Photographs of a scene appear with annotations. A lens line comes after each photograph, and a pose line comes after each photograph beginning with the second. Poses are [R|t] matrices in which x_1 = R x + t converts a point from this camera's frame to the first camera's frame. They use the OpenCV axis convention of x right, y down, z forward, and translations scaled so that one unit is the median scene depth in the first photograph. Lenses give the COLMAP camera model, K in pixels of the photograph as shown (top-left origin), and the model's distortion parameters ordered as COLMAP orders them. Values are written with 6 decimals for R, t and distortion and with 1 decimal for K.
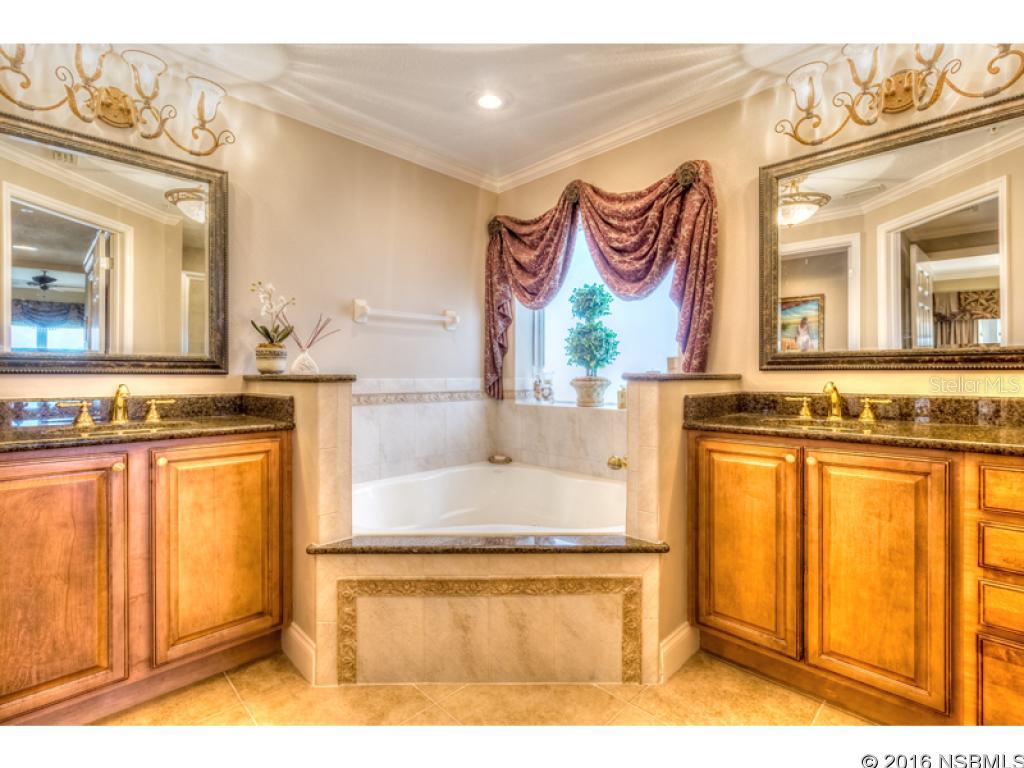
lens RADIAL K [[481.3, 0, 506.5], [0, 481.3, 379.5], [0, 0, 1]] dist [0.001750, 0.000330]
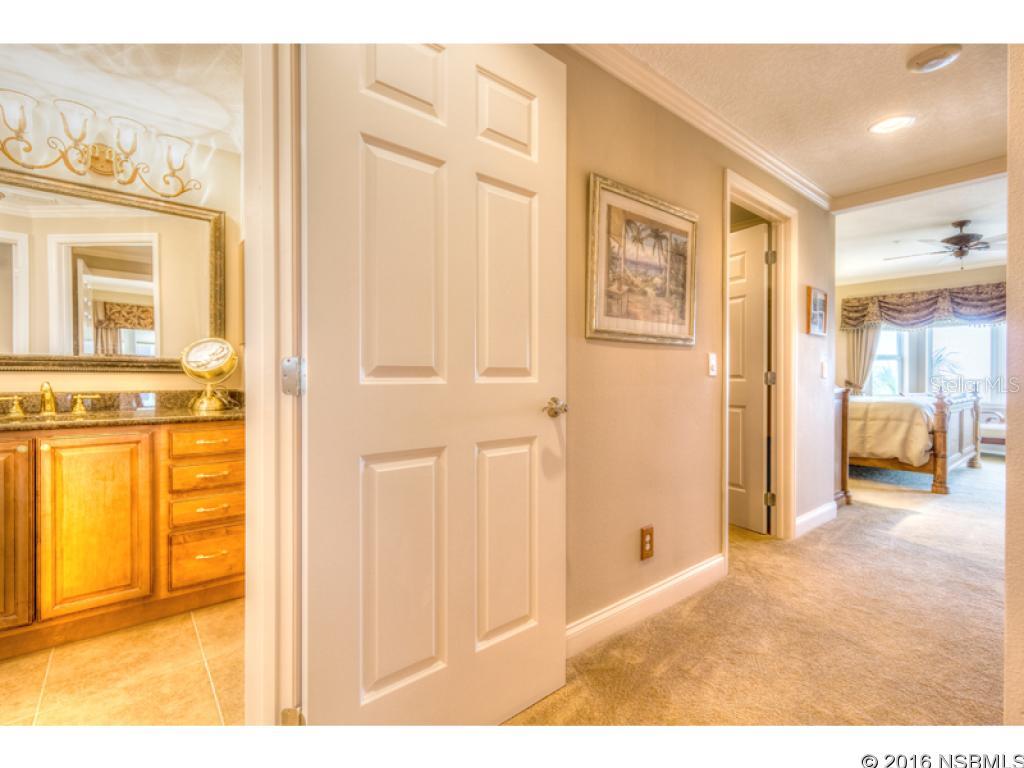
lens RADIAL K [[474.1, 0, 512.9], [0, 474.1, 380.0], [0, 0, 1]] dist [0.004011, 0.000747]
pose [[0.093414, -0.004731, 0.995616, -0.365376], [0.006220, 0.999972, 0.004168, 0.003312], [-0.995608, 0.005803, 0.093441, -0.223092]]
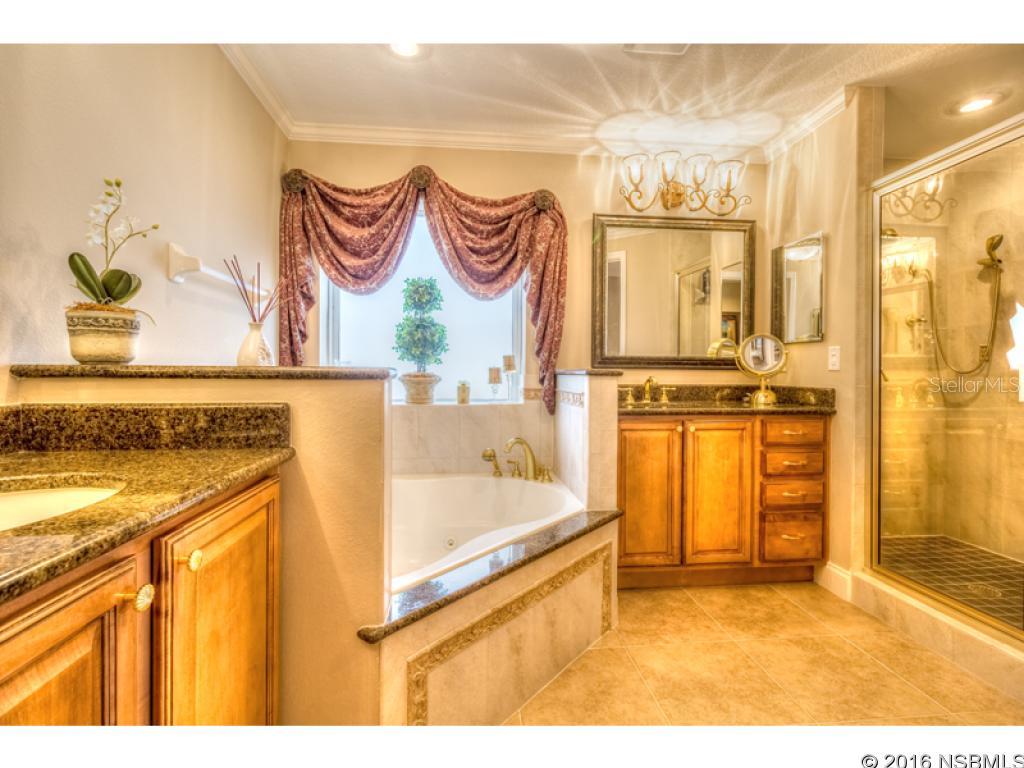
lens RADIAL K [[474.1, 0, 512.9], [0, 474.1, 380.0], [0, 0, 1]] dist [0.004011, 0.000747]
pose [[0.631521, -0.007883, 0.775319, -0.735463], [0.002163, 0.999962, 0.008405, 0.002550], [-0.775356, -0.003631, 0.631514, 0.422157]]
